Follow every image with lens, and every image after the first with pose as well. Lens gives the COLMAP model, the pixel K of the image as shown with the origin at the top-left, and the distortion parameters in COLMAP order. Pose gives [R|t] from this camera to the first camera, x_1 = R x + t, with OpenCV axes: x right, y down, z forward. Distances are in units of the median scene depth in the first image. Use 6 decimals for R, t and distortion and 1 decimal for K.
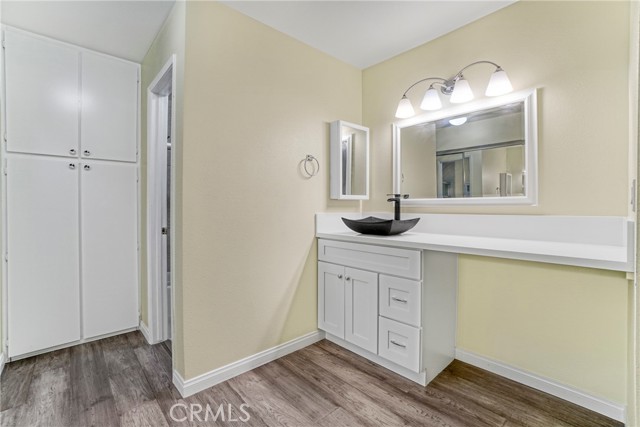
lens RADIAL K [[286.5, 0, 317.2], [0, 286.5, 208.4], [0, 0, 1]] dist [-0.057511, 0.021178]
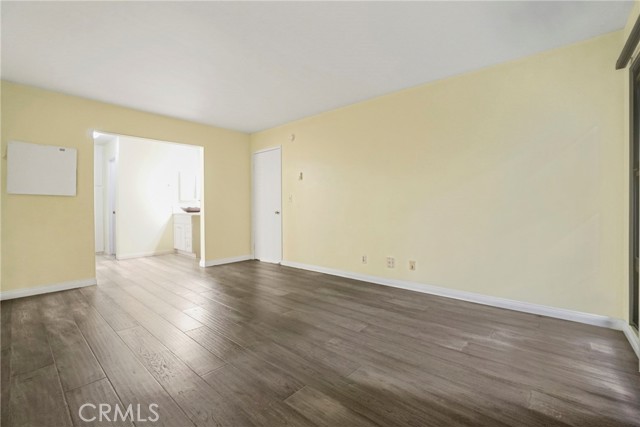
lens RADIAL K [[286.5, 0, 317.2], [0, 286.5, 208.4], [0, 0, 1]] dist [-0.057511, 0.021178]
pose [[0.994794, -0.001684, 0.101888, 1.169250], [0.001637, 0.999999, 0.000541, 0.047944], [-0.101889, -0.000371, 0.994796, -1.955410]]
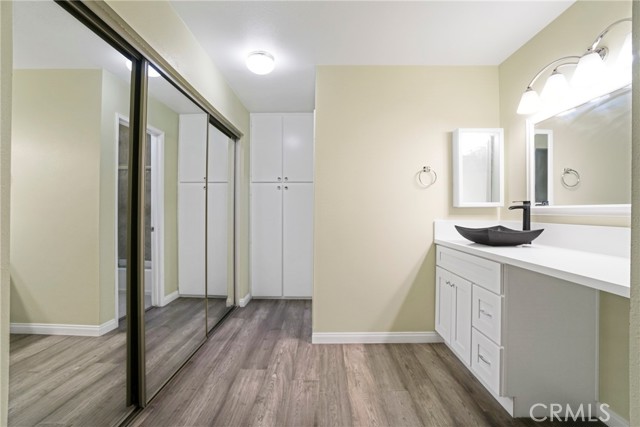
lens RADIAL K [[286.5, 0, 317.2], [0, 286.5, 208.4], [0, 0, 1]] dist [-0.057511, 0.021178]
pose [[0.729116, -0.003932, -0.684379, 0.426505], [-0.006266, 0.999903, -0.012421, -0.012377], [0.684362, 0.013344, 0.729021, -0.065626]]
